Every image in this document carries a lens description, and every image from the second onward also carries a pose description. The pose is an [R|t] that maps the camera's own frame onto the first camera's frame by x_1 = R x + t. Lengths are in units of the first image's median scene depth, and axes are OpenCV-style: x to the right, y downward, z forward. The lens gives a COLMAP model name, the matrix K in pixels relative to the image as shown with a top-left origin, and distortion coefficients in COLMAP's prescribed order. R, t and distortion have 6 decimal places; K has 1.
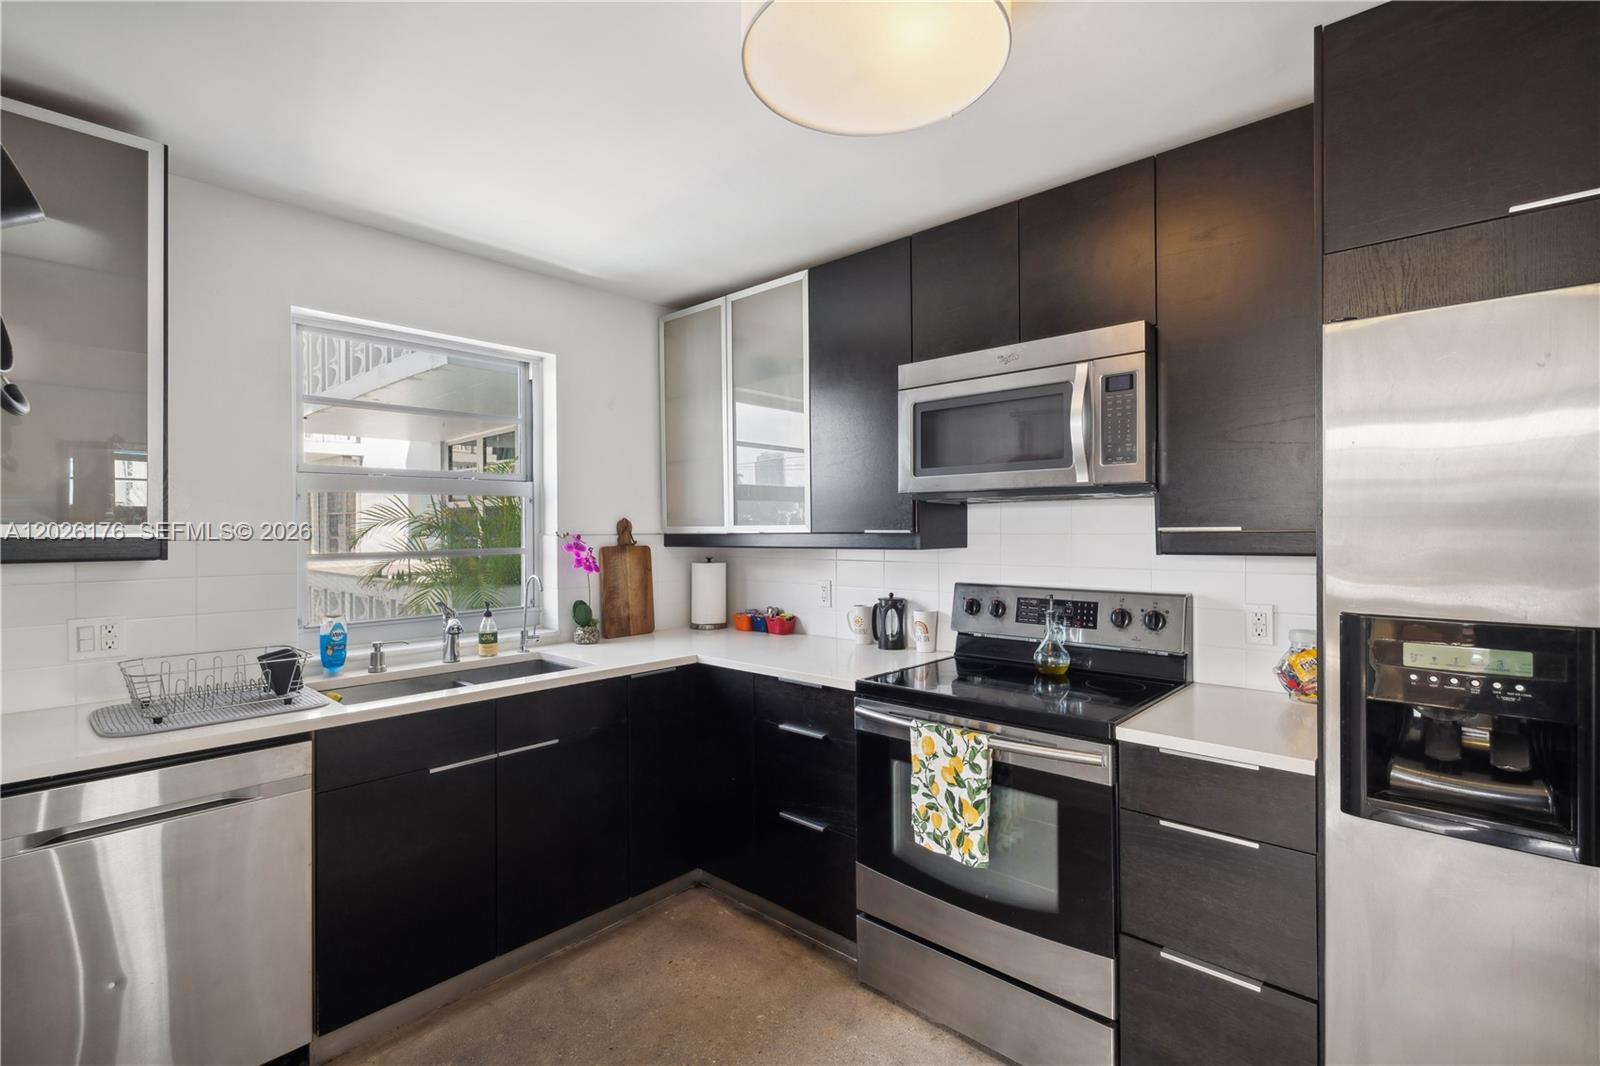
lens RADIAL K [[754.5, 0, 799.5], [0, 754.5, 524.0], [0, 0, 1]] dist [0.022704, -0.000032]
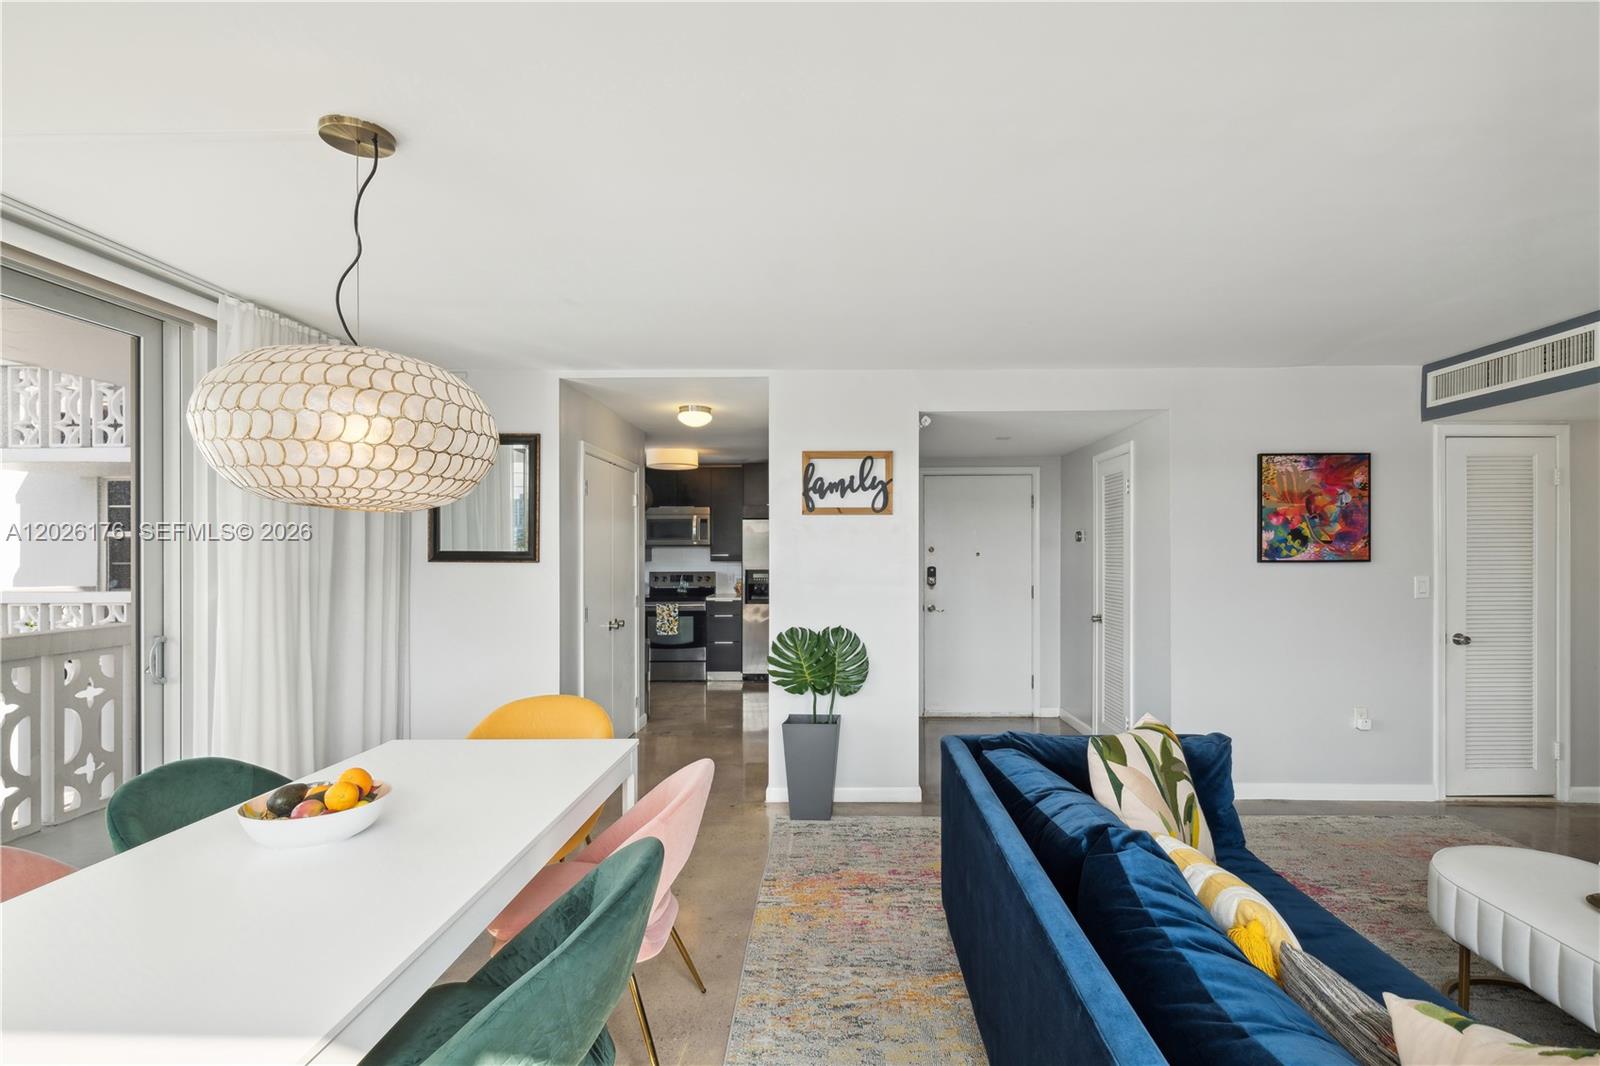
lens RADIAL K [[722.4, 0, 801.8], [0, 722.4, 519.9], [0, 0, 1]] dist [-0.000686, -0.000270]
pose [[0.776276, 0.033732, 0.629490, -1.665435], [-0.005035, 0.998867, -0.047316, -0.003339], [-0.630373, 0.033561, 0.775567, -2.431973]]
